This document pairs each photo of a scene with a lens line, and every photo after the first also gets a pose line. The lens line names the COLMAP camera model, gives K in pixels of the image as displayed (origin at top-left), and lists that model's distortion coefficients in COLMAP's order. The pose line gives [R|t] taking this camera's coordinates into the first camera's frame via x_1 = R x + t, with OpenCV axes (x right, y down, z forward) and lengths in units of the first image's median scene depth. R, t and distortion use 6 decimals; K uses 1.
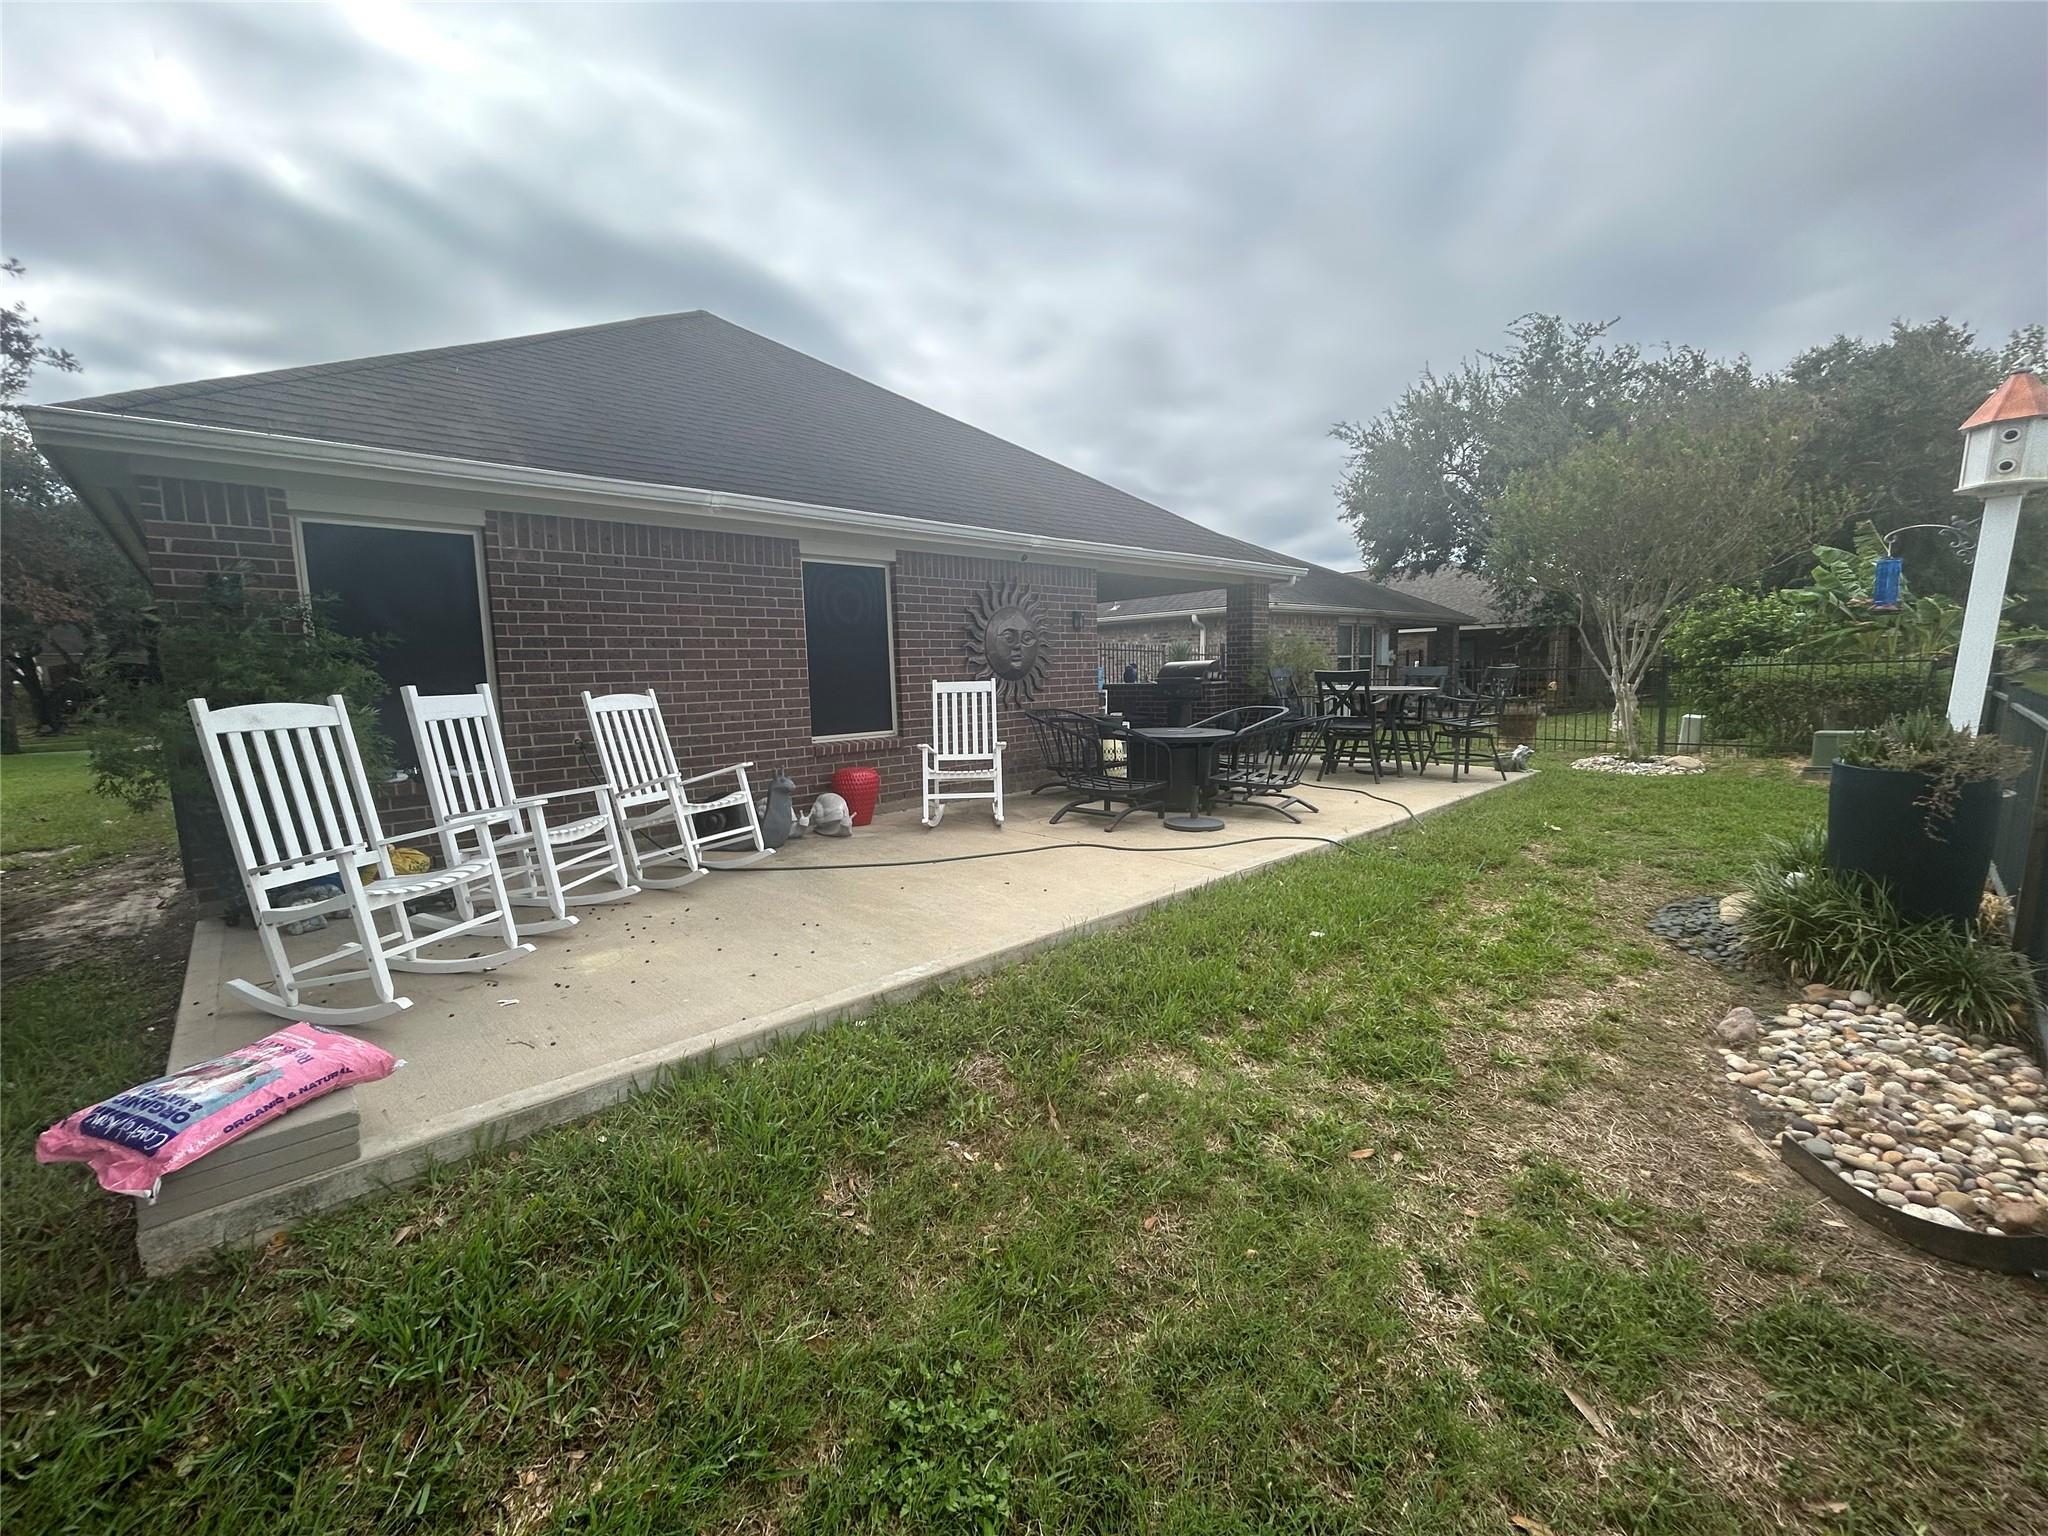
lens RADIAL K [[824.7, 0, 1026.7], [0, 824.7, 760.3], [0, 0, 1]] dist [-0.000067, 0.000039]
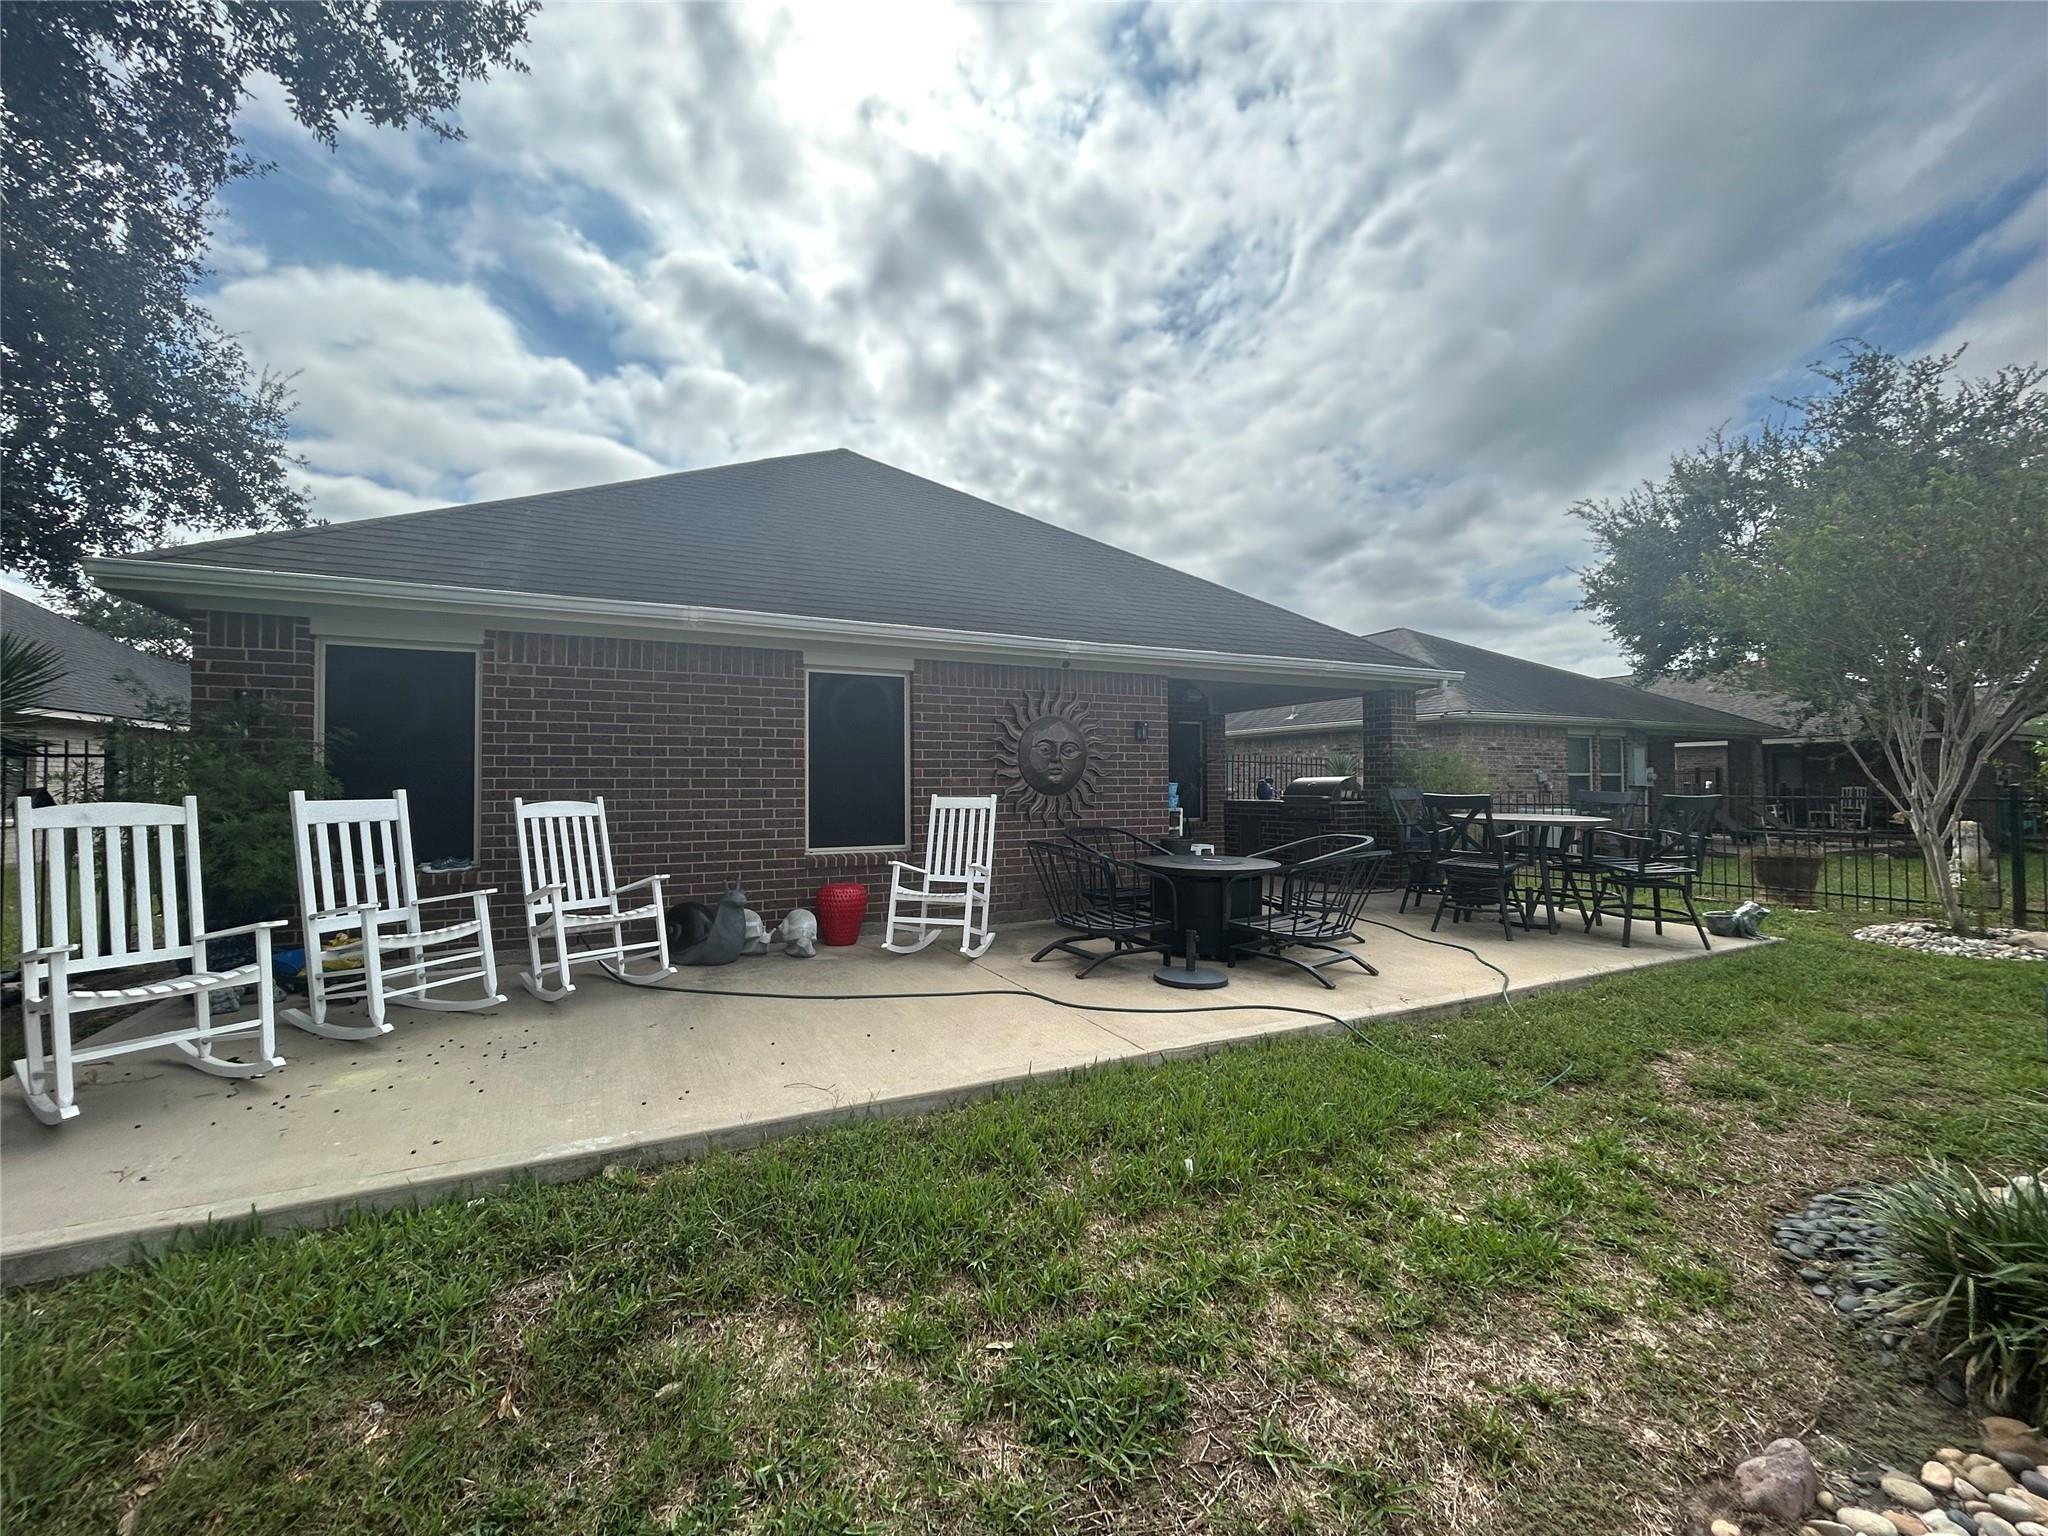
lens RADIAL K [[824.7, 0, 1021.5], [0, 824.7, 772.9], [0, 0, 1]] dist [-0.000067, 0.000039]
pose [[0.955579, 0.018077, -0.294181, 0.285326], [-0.051951, 0.992820, -0.107745, -0.027896], [0.290121, 0.118242, 0.949657, 0.154360]]
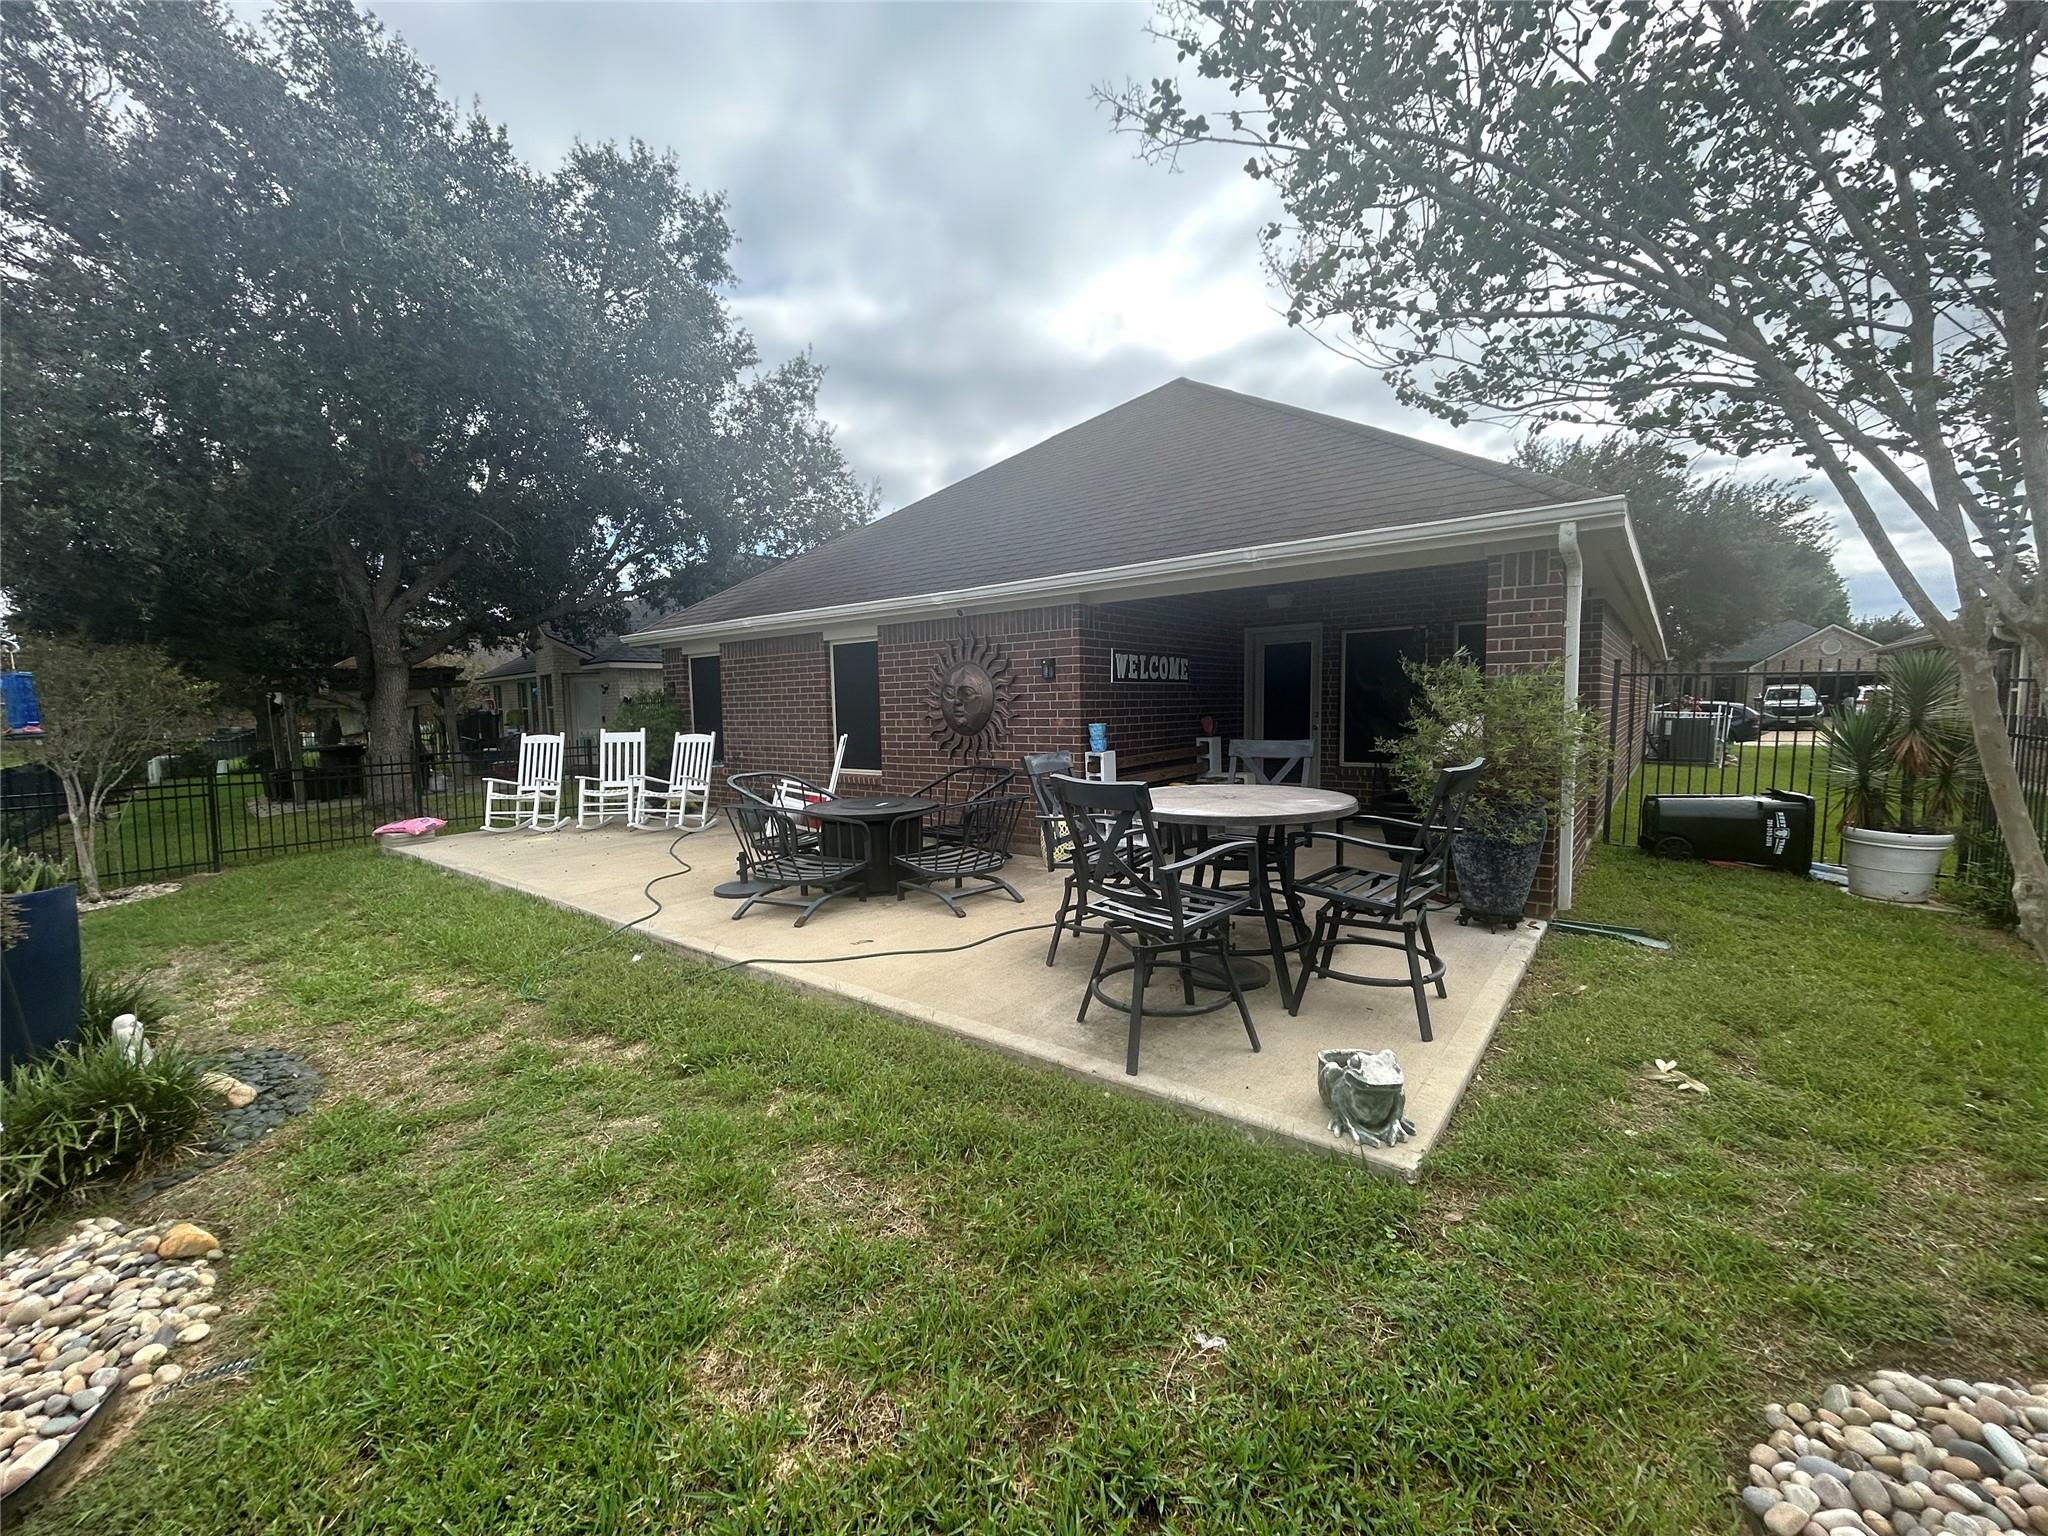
lens RADIAL K [[824.7, 0, 1032.6], [0, 824.7, 761.9], [0, 0, 1]] dist [-0.000067, 0.000039]
pose [[0.150472, 0.083168, -0.985110, 1.270734], [-0.097799, 0.992820, 0.068881, -0.184622], [0.983765, 0.085978, 0.157525, 1.206071]]
